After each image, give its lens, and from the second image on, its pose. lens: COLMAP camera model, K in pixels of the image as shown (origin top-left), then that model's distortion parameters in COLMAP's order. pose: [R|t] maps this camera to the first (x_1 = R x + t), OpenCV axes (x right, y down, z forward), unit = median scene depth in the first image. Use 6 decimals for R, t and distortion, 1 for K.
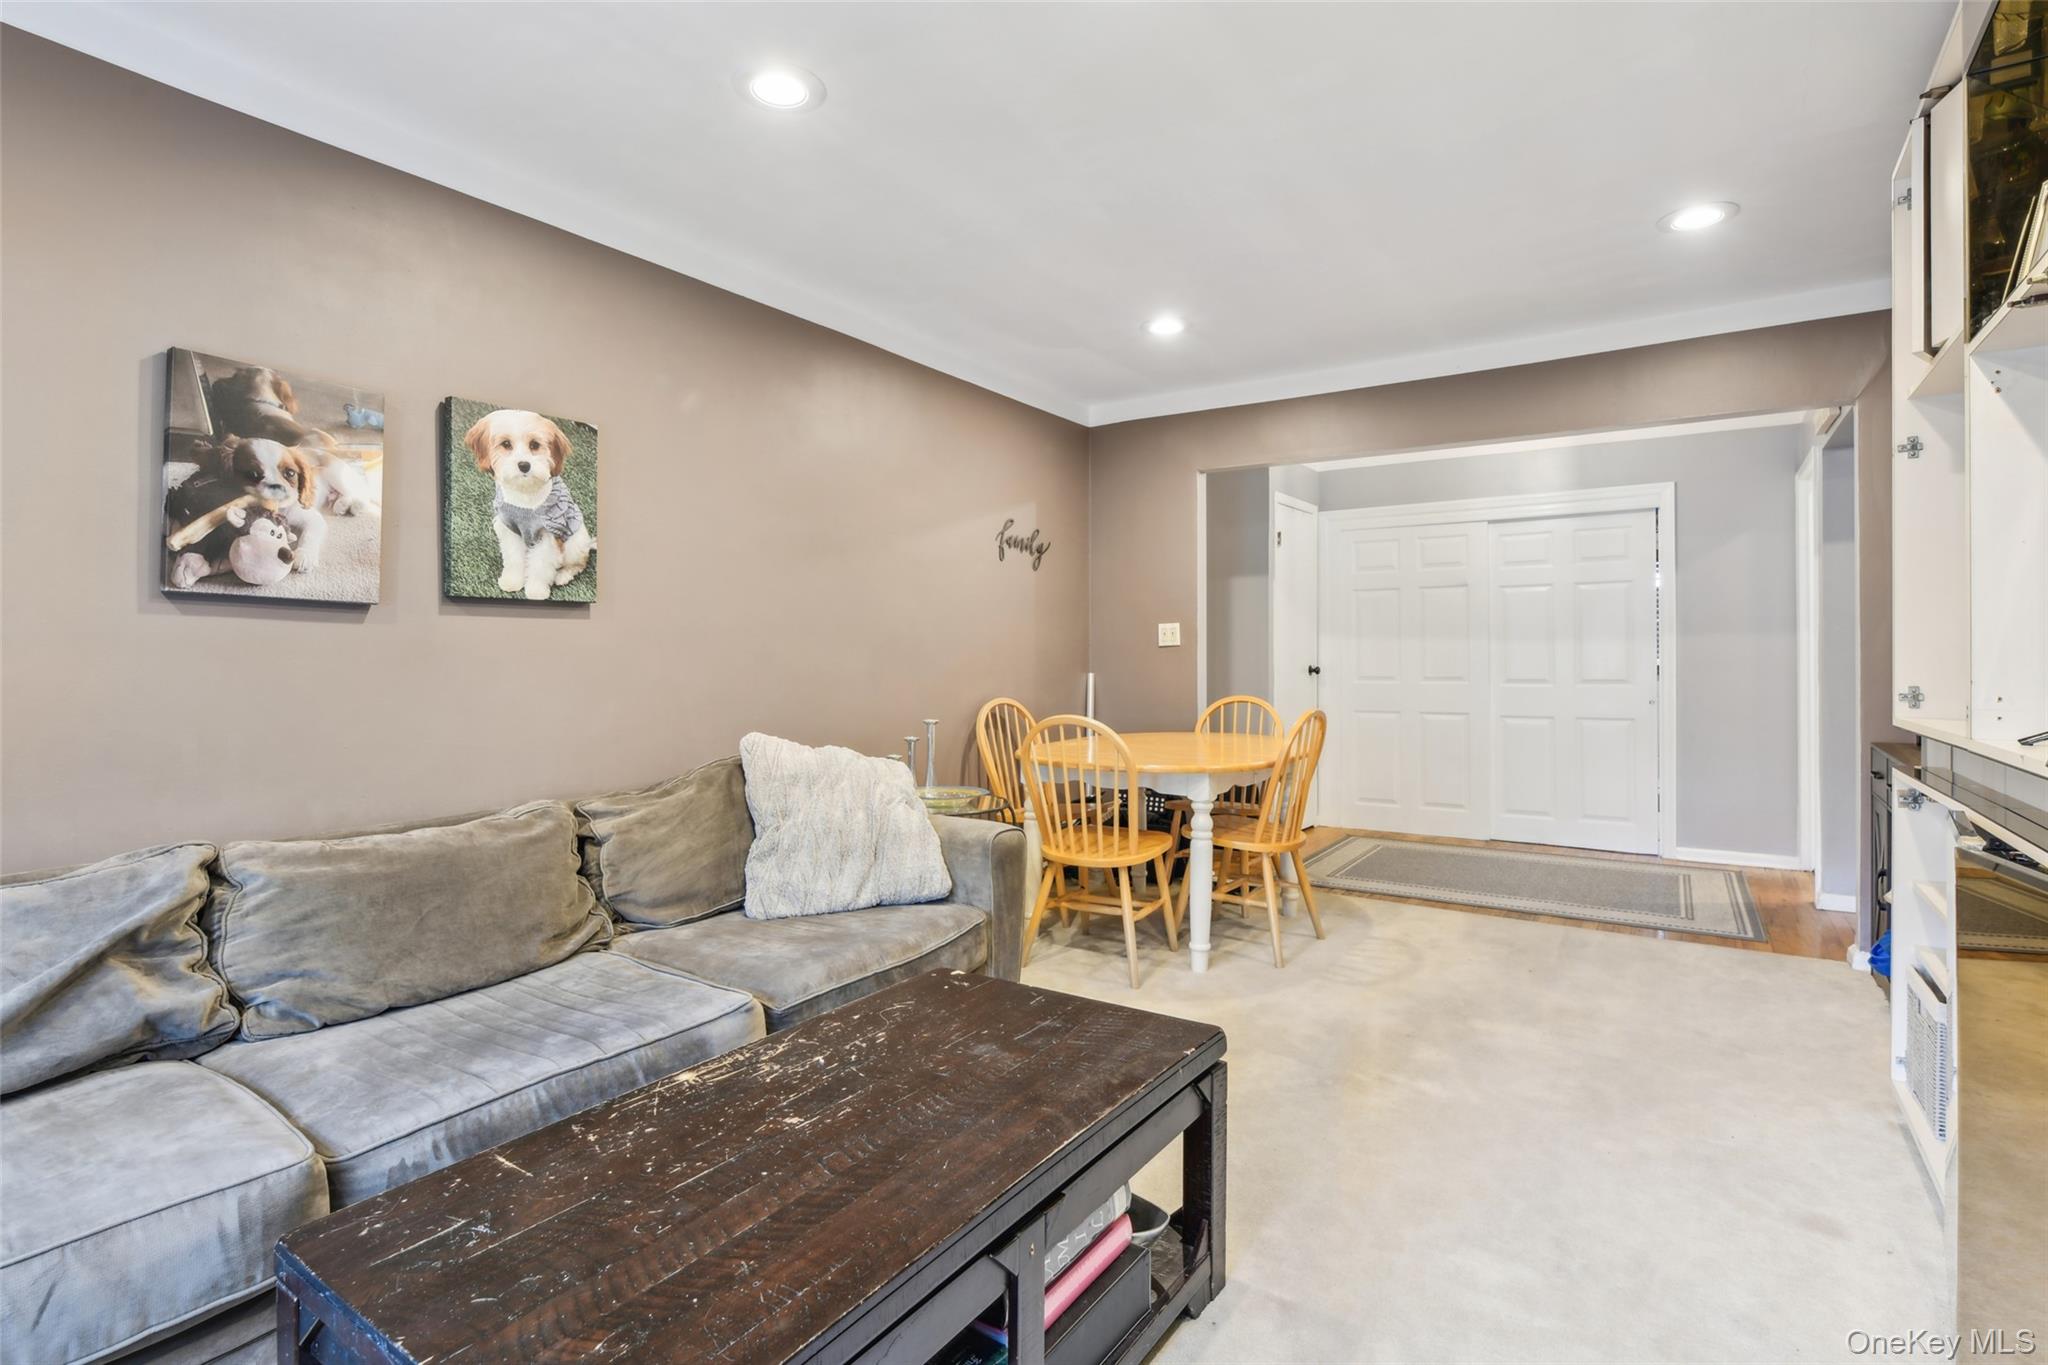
lens RADIAL K [[980.1, 0, 1033.6], [0, 980.1, 671.5], [0, 0, 1]] dist [0.000216, 0.000021]
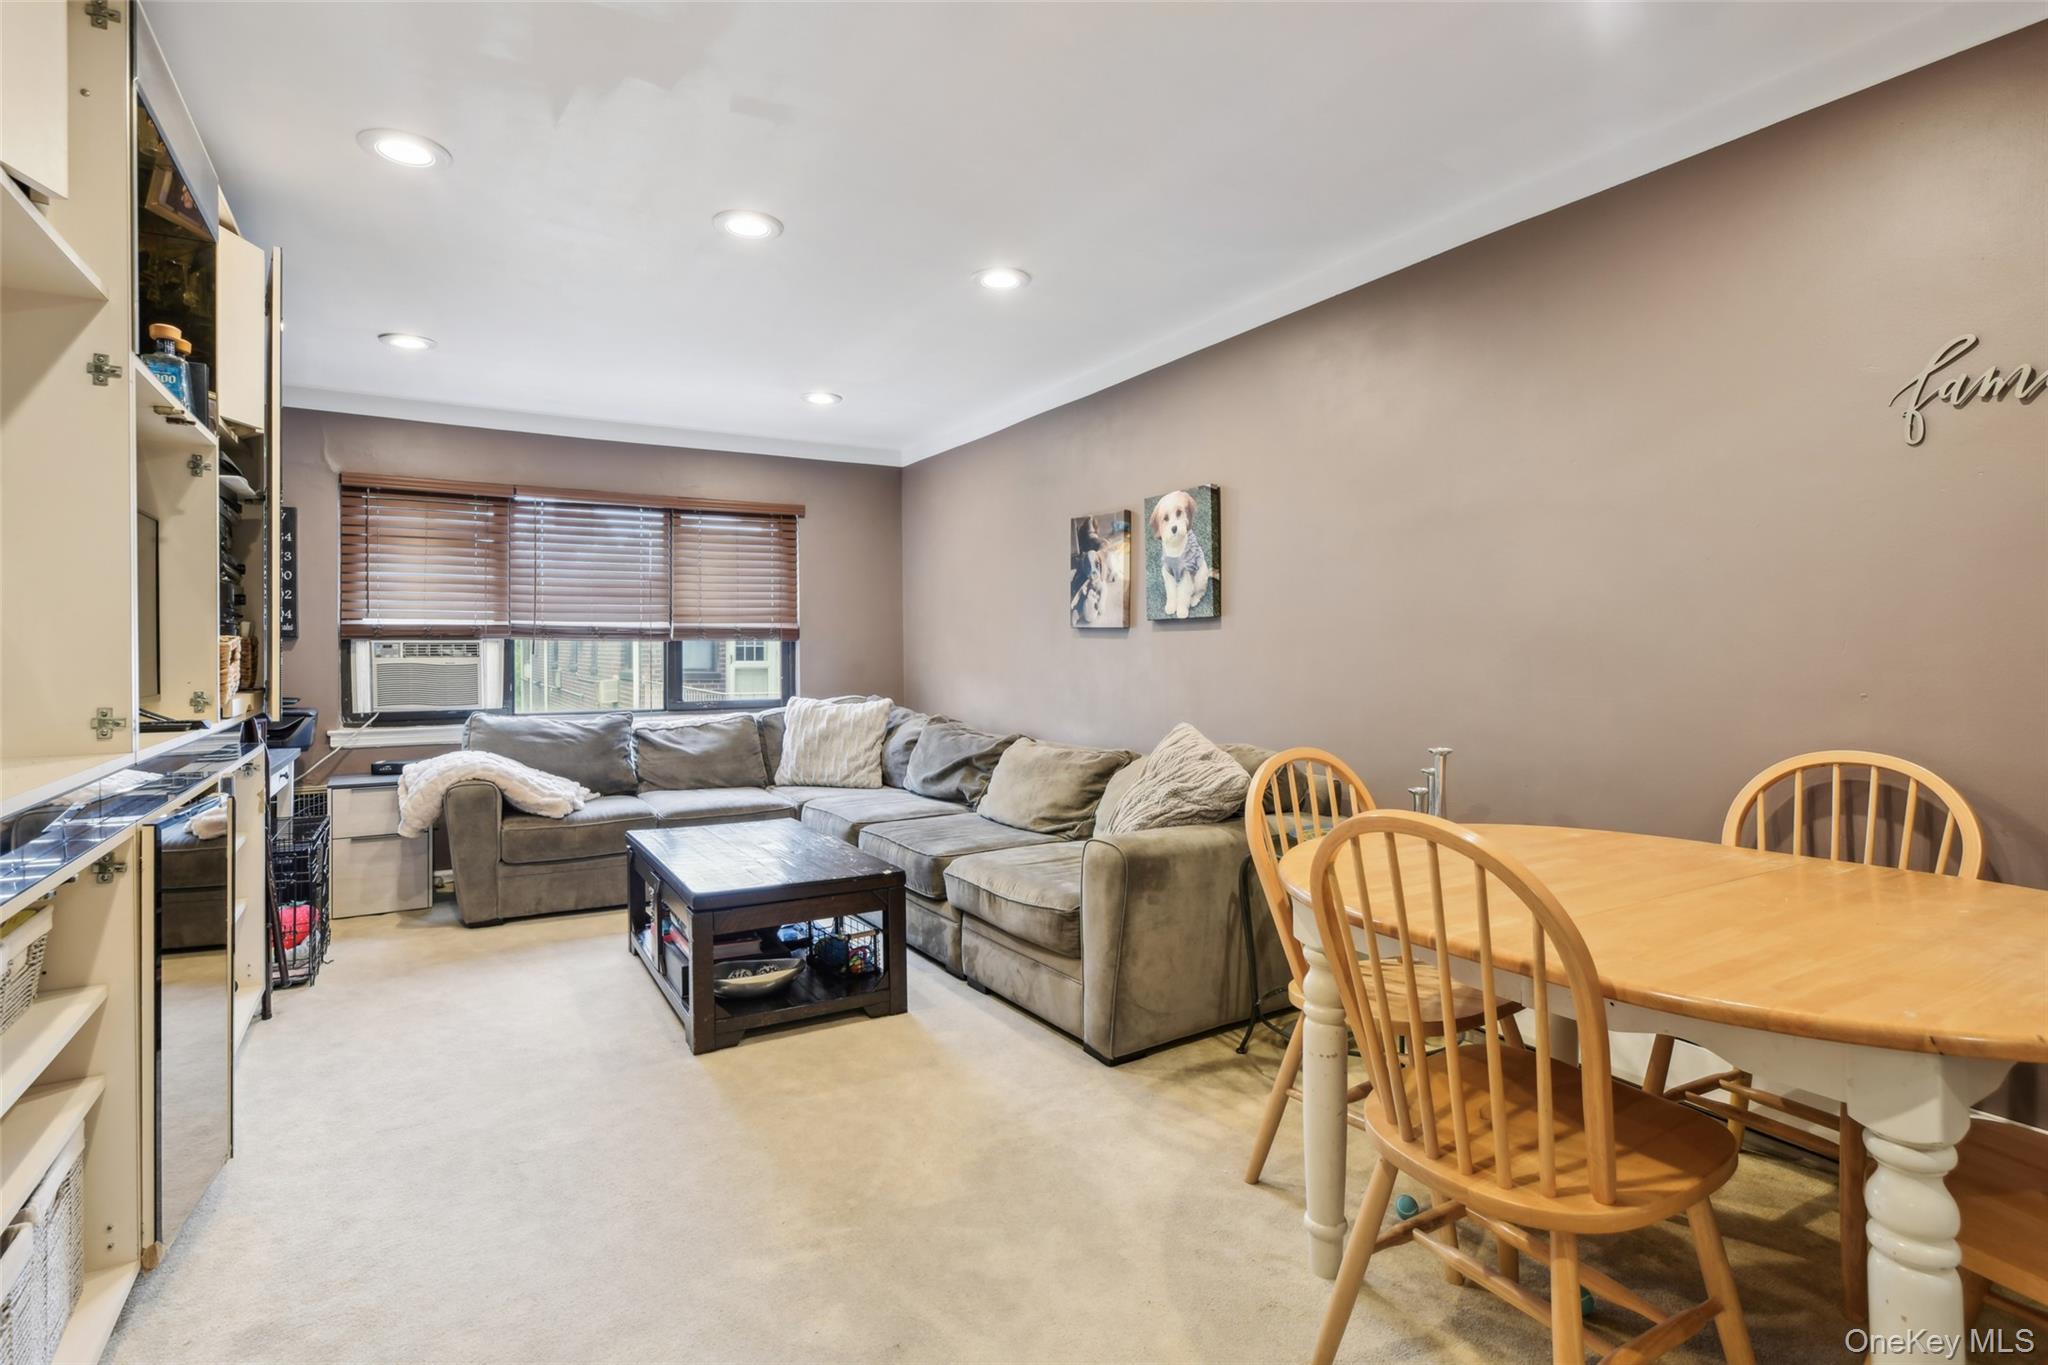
lens RADIAL K [[980.1, 0, 1031.3], [0, 980.1, 674.3], [0, 0, 1]] dist [0.000216, 0.000021]
pose [[-0.406043, 0.029202, -0.913387, 0.972868], [-0.004589, 0.999412, 0.033993, -0.040661], [0.913842, 0.017994, -0.405670, 1.467229]]
